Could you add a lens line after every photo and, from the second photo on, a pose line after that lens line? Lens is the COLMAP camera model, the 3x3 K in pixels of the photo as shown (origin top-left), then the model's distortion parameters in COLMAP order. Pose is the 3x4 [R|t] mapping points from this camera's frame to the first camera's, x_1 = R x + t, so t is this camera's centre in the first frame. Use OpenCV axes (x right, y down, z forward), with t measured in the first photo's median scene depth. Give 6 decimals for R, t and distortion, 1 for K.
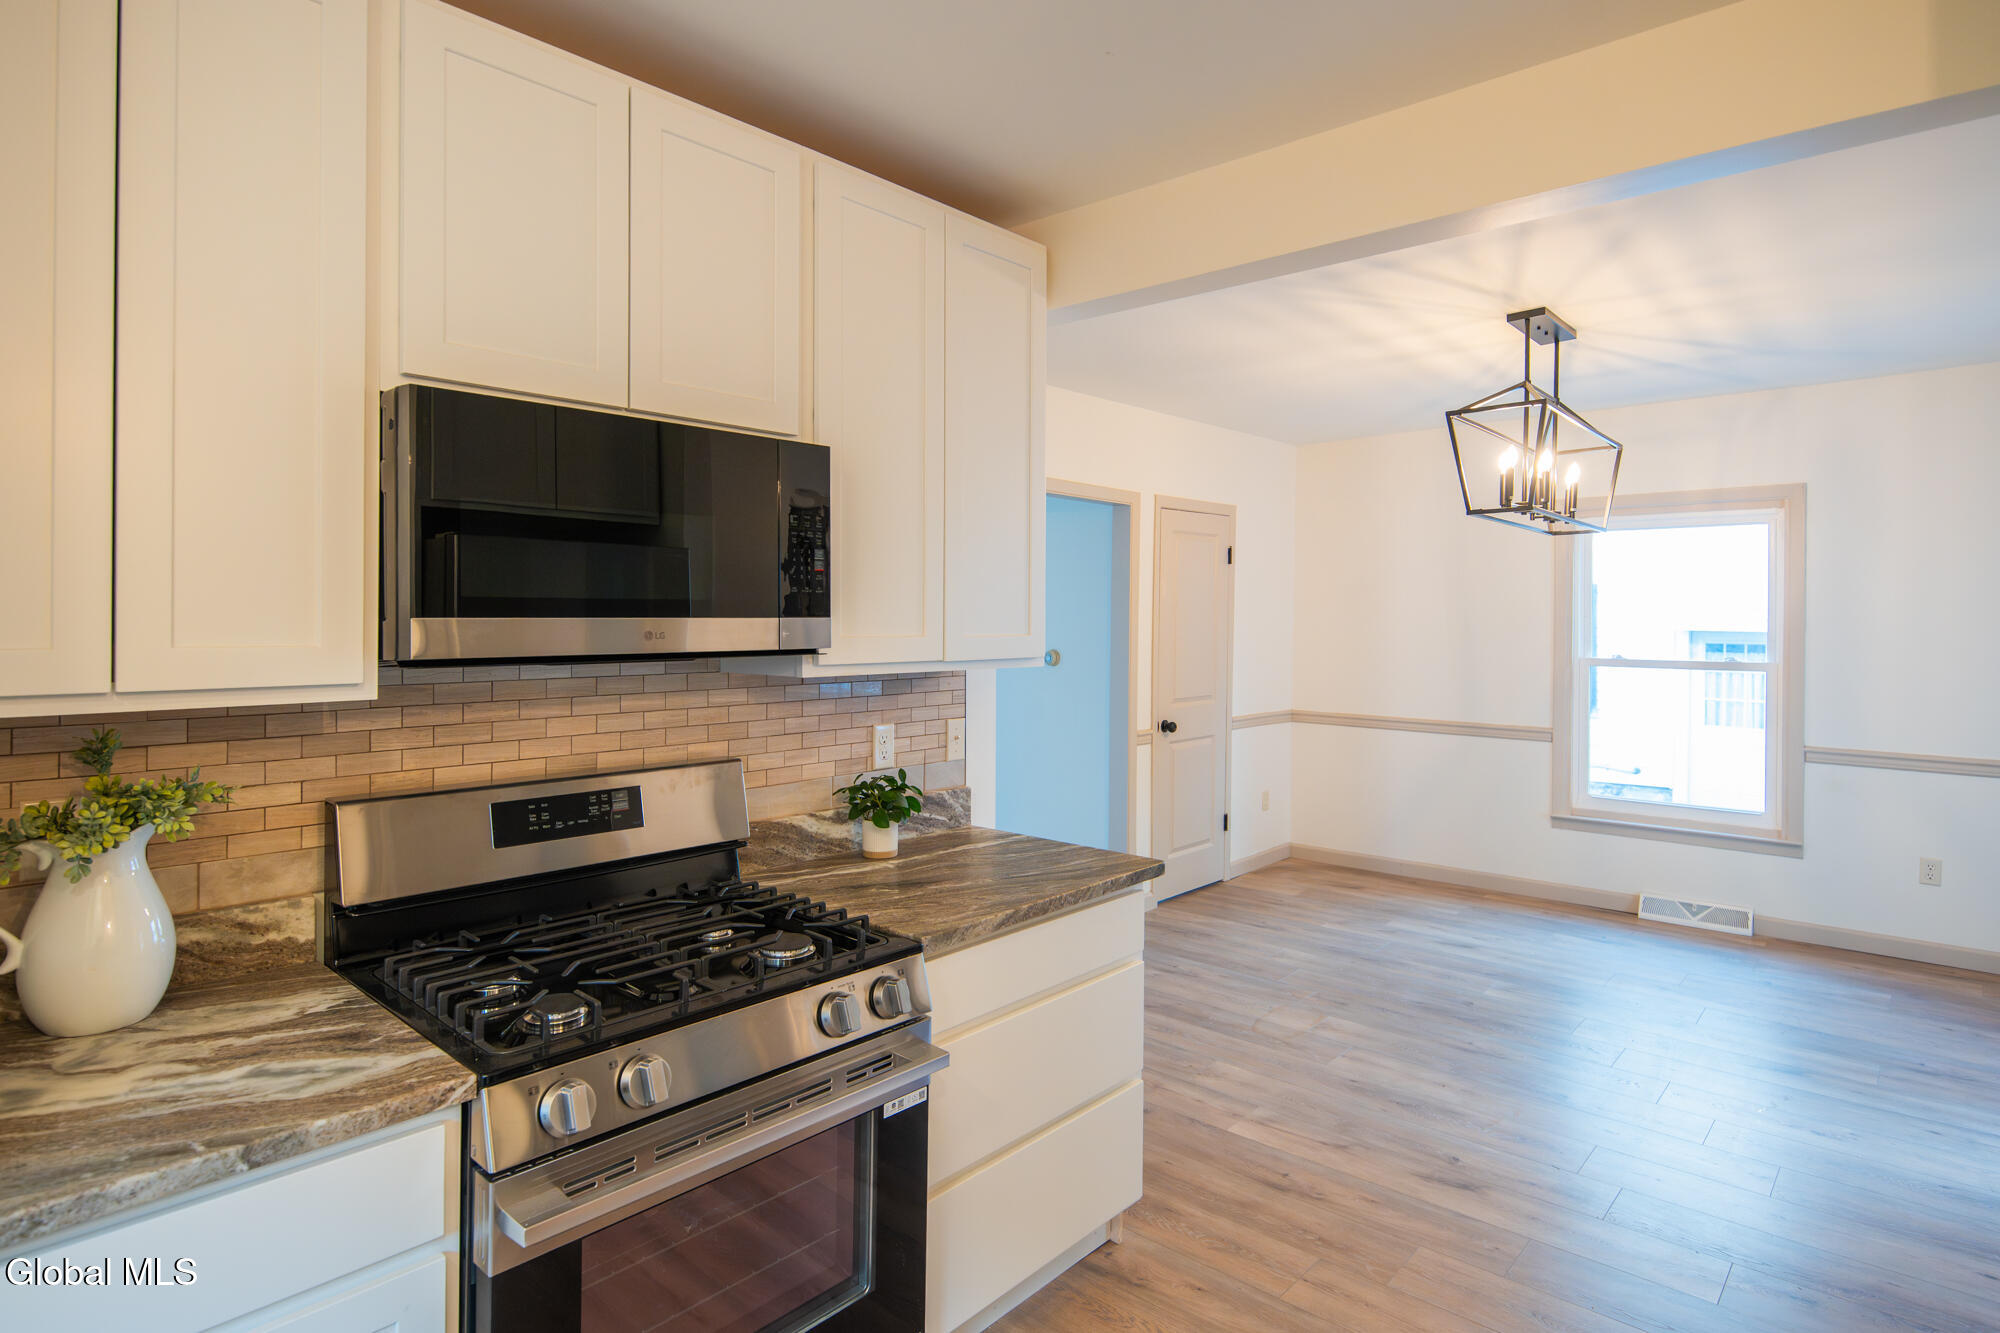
lens RADIAL K [[1089.6, 0, 998.2], [0, 1089.6, 618.9], [0, 0, 1]] dist [0.018079, -0.012784]
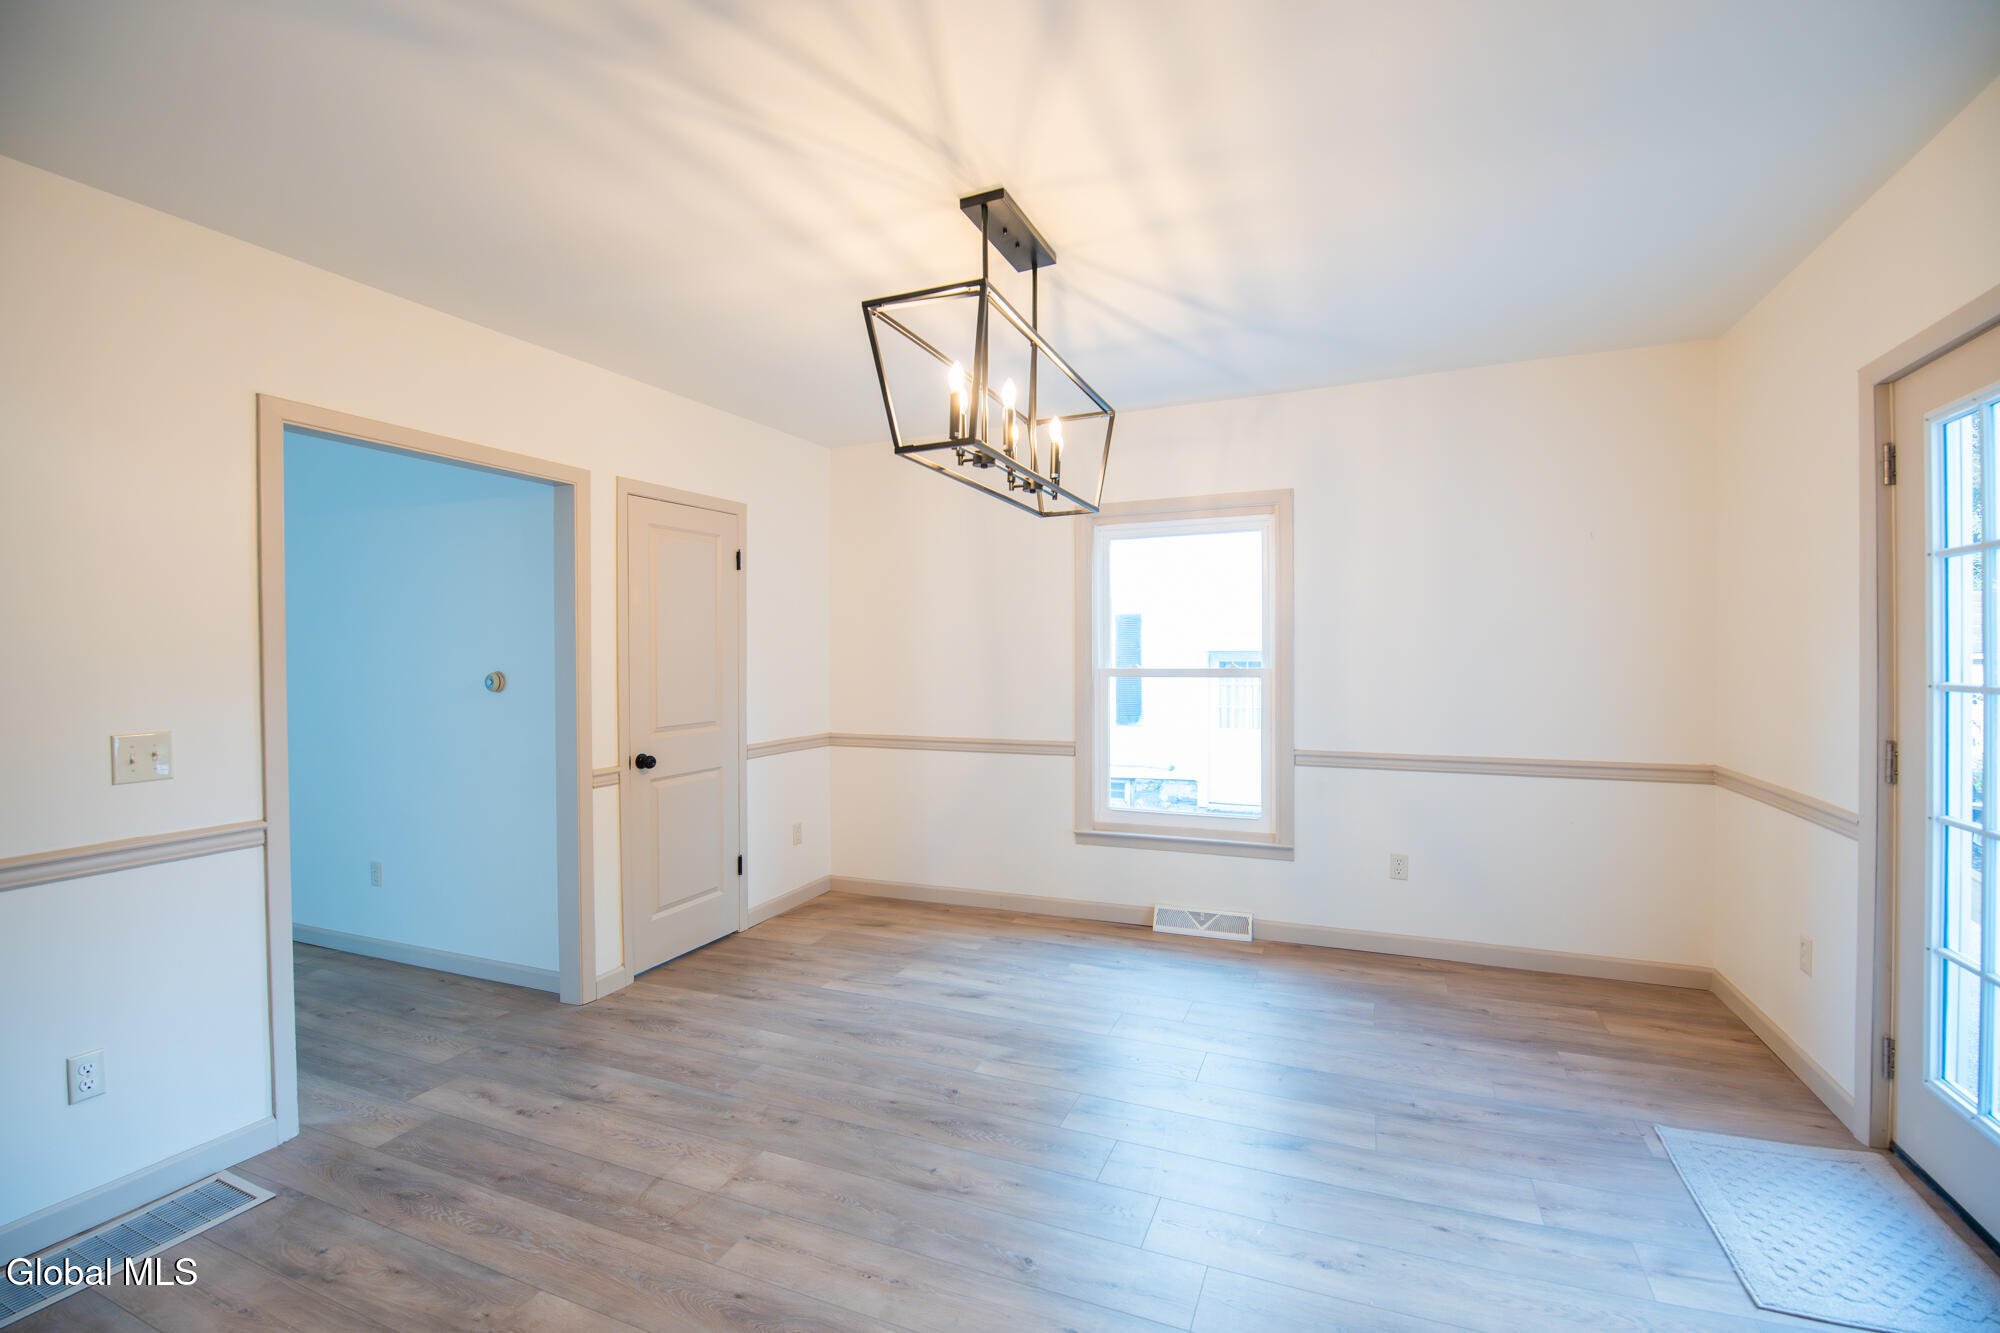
lens RADIAL K [[888.3, 0, 1000.0], [0, 888.3, 666.5], [0, 0, 1]] dist [-0.000025, -0.009952]
pose [[0.947405, -0.018490, 0.319504, 0.215264], [0.014684, 0.999790, 0.014318, 0.023352], [-0.319702, -0.008873, 0.947477, 0.306906]]
